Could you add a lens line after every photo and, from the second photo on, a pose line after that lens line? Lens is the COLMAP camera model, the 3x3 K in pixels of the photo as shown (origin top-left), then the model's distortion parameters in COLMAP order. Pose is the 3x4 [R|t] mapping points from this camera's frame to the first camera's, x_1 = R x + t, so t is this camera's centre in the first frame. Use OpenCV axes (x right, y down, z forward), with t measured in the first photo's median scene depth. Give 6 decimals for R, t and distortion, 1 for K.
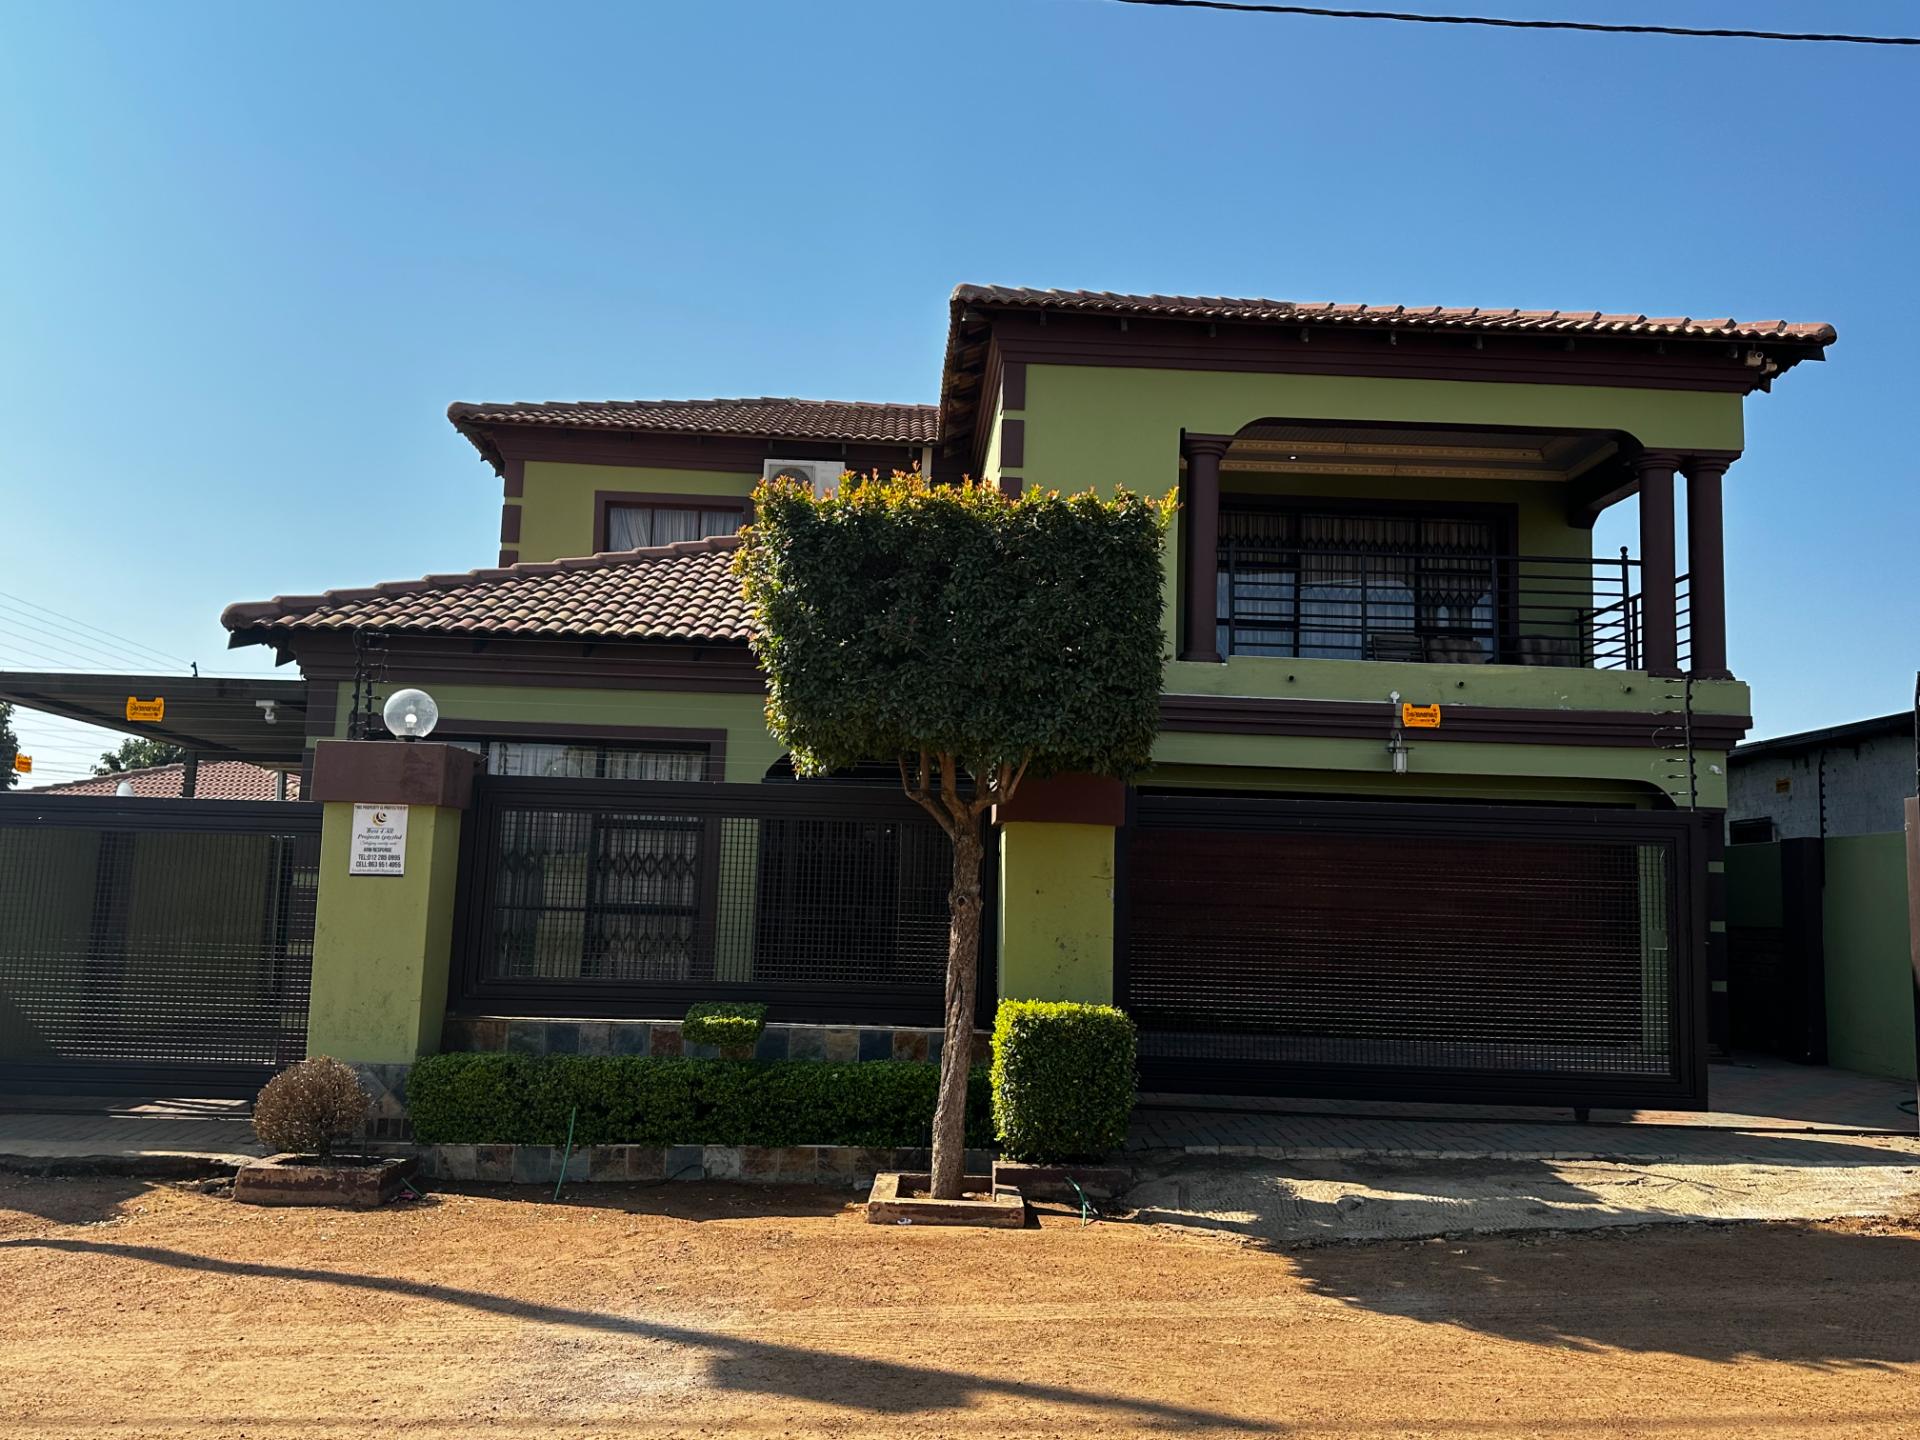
lens RADIAL K [[1551.0, 0, 967.0], [0, 1551.0, 740.6], [0, 0, 1]] dist [0.159589, -0.356127]
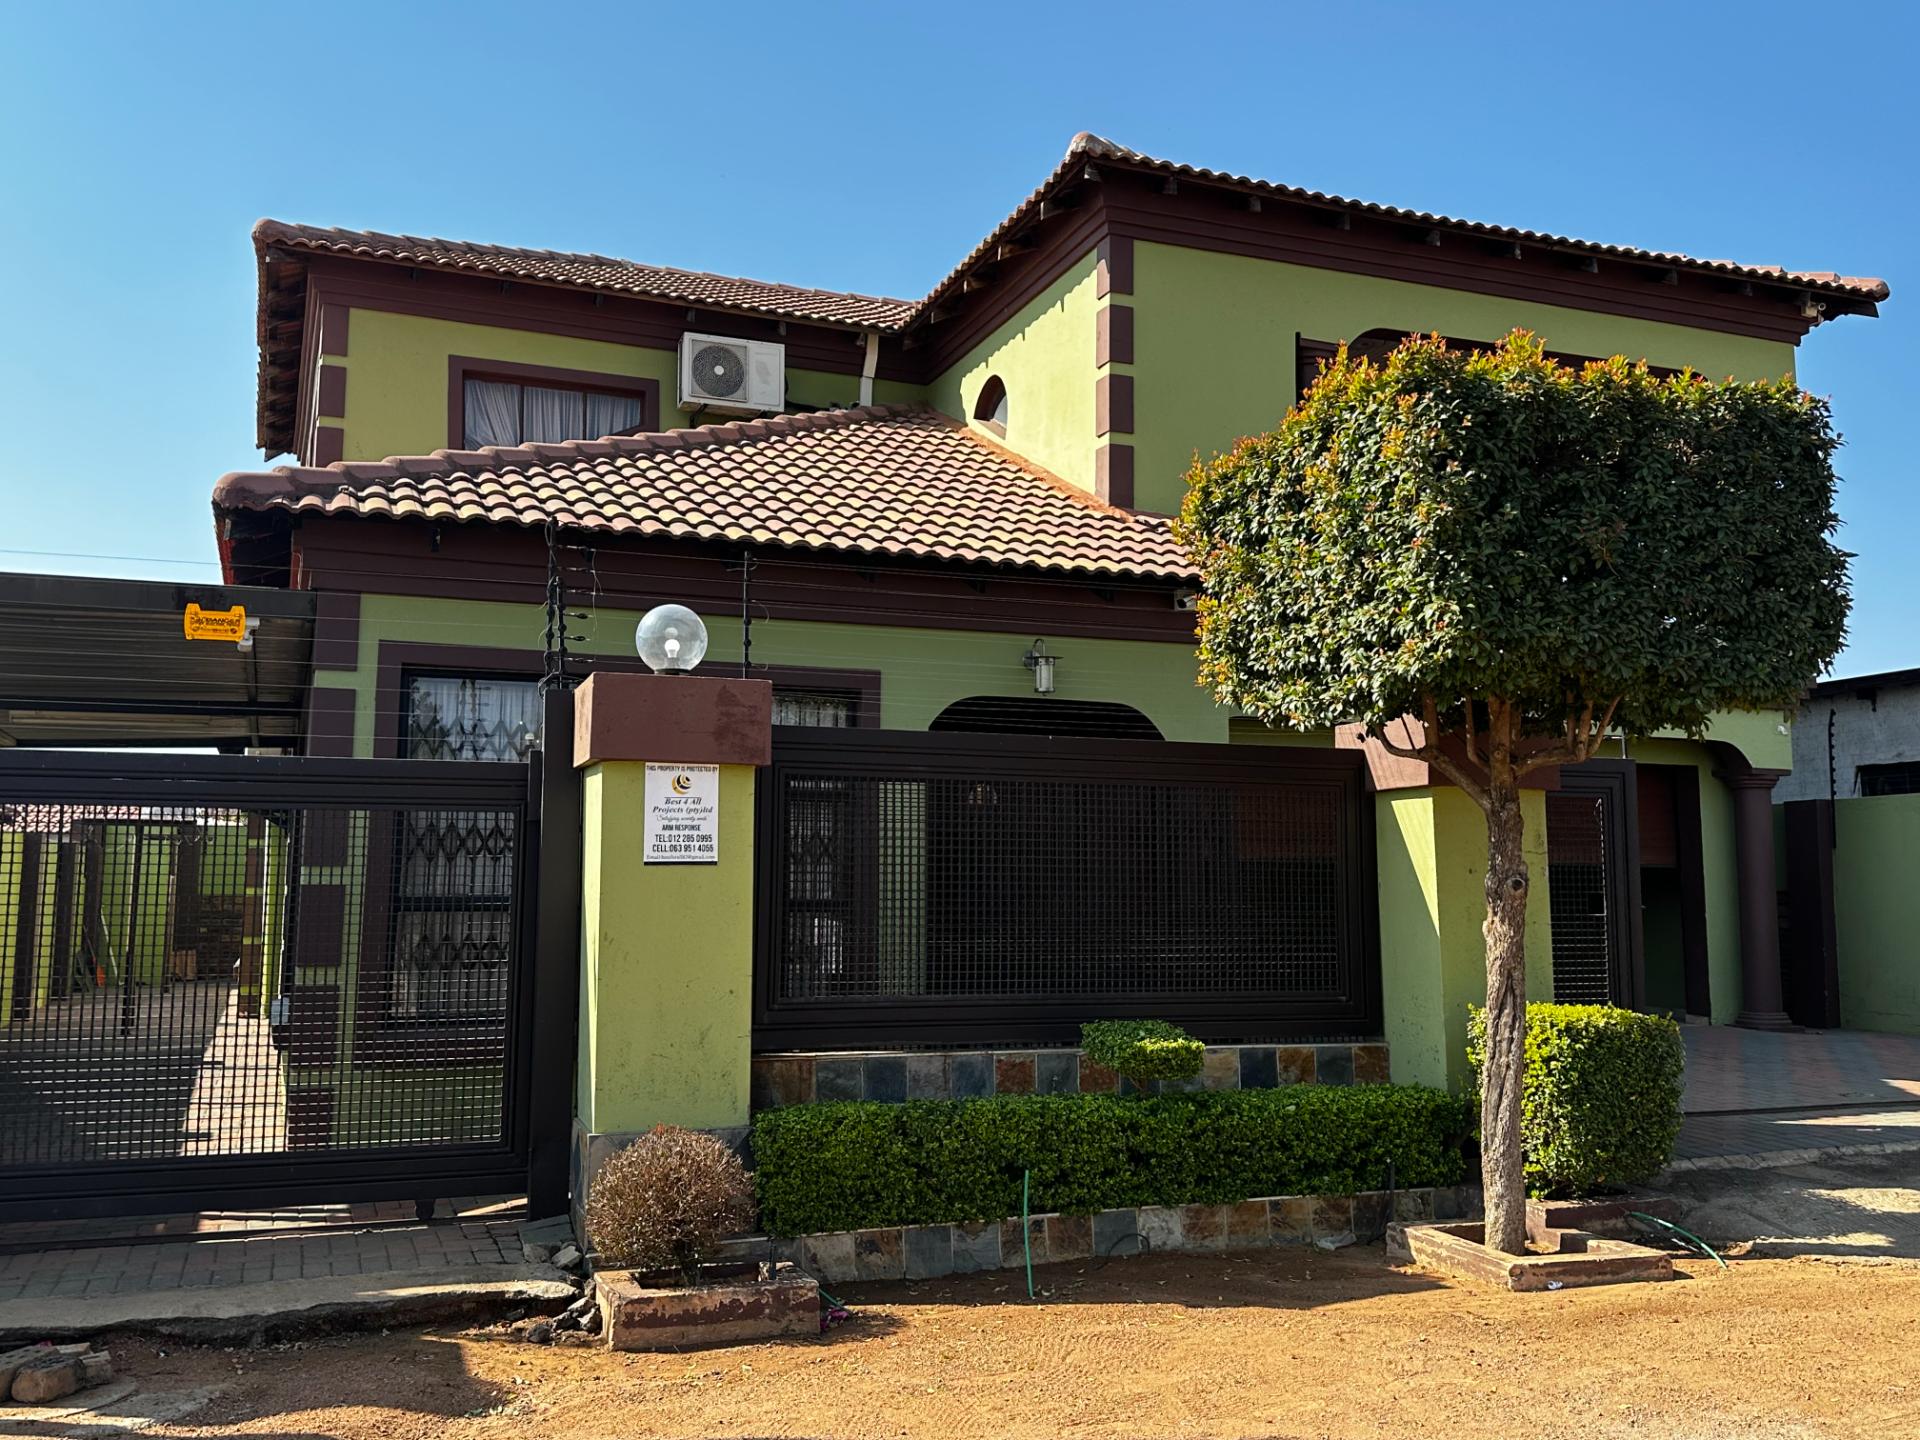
lens RADIAL K [[1712.4, 0, 960.0], [0, 1712.4, 720.0], [0, 0, 1]] dist [0.187341, -0.445820]
pose [[0.942985, 0.007657, 0.332748, -0.533844], [-0.011043, 0.999905, 0.008286, 0.013135], [-0.332653, -0.011488, 0.942980, 0.231817]]
